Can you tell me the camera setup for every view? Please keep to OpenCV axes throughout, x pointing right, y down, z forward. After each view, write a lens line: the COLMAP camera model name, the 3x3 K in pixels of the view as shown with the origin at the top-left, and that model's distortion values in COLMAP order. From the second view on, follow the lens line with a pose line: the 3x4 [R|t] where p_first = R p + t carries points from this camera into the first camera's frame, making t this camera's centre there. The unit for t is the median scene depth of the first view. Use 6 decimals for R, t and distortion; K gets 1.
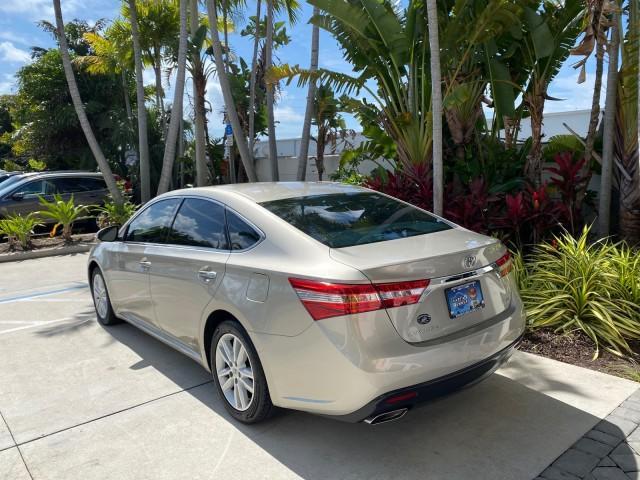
lens RADIAL K [[494.0, 0, 319.8], [0, 494.0, 243.0], [0, 0, 1]] dist [0.018737, -0.025517]
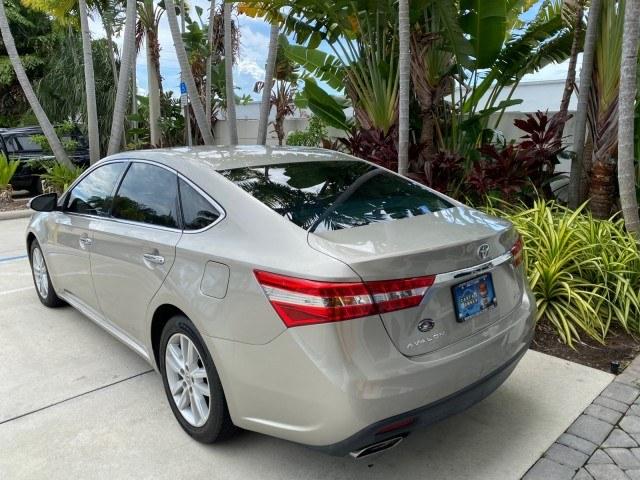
lens RADIAL K [[494.0, 0, 319.6], [0, 494.0, 240.0], [0, 0, 1]] dist [0.018737, -0.025517]
pose [[0.998521, 0.014598, 0.052379, -0.001518], [-0.017758, 0.998017, 0.060393, -0.020183], [-0.051394, -0.061234, 0.996799, 0.181589]]
